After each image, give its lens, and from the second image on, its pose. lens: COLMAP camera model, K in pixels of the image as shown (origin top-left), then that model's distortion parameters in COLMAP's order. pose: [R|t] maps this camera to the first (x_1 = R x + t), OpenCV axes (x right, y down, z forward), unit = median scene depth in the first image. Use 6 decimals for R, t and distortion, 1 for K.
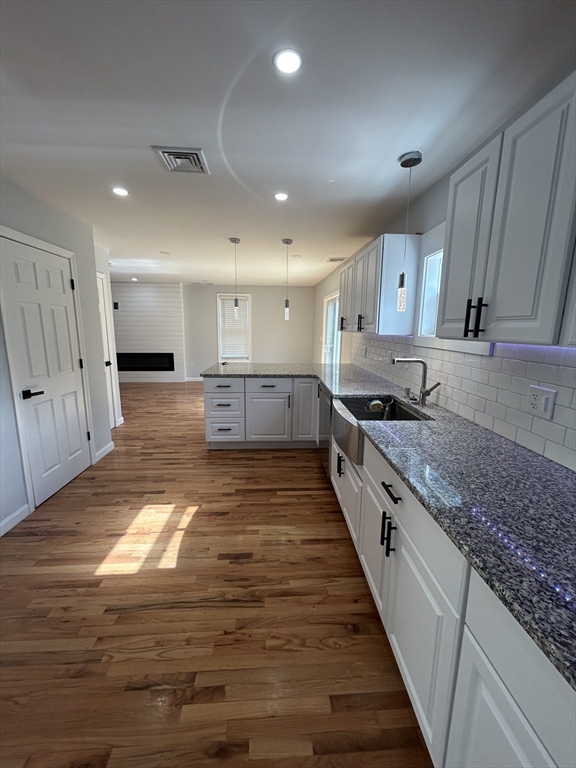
lens RADIAL K [[308.1, 0, 288.9], [0, 308.1, 382.2], [0, 0, 1]] dist [-0.002626, 0.001090]
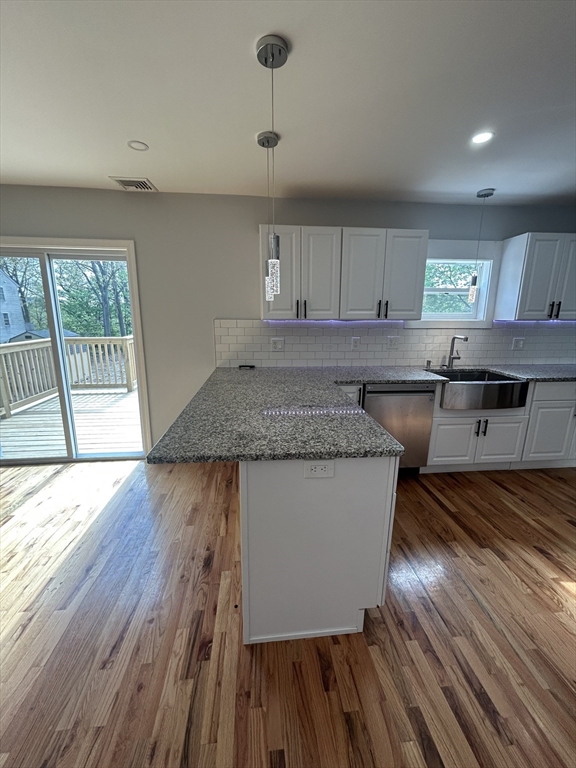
lens RADIAL K [[308.1, 0, 285.1], [0, 308.1, 383.8], [0, 0, 1]] dist [-0.002626, 0.001090]
pose [[-0.044215, -0.228069, 0.972640, -0.922314], [0.174801, 0.956807, 0.232303, -0.309774], [-0.983610, 0.180290, -0.002438, 1.689648]]
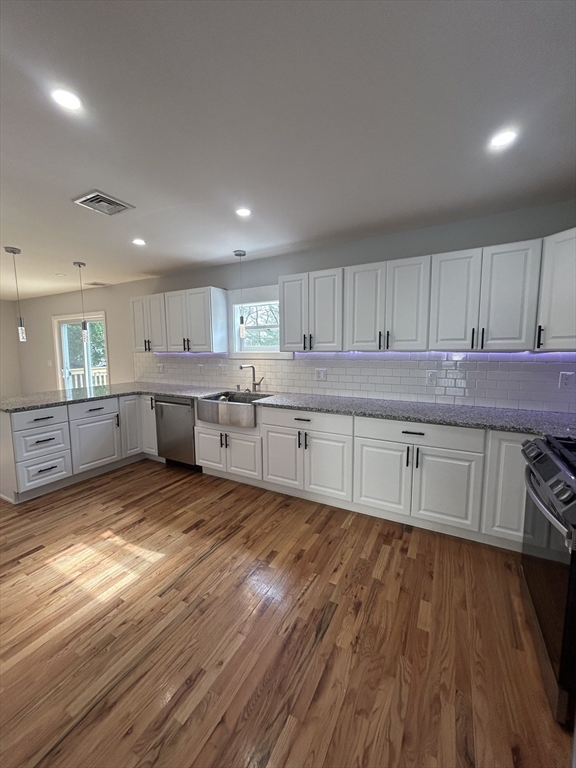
lens RADIAL K [[308.1, 0, 286.9], [0, 308.1, 383.2], [0, 0, 1]] dist [-0.002626, 0.001090]
pose [[0.528201, -0.113232, 0.841536, -0.854079], [0.167106, 0.985549, 0.027723, 0.008741], [-0.832514, 0.125983, 0.539490, -0.073666]]
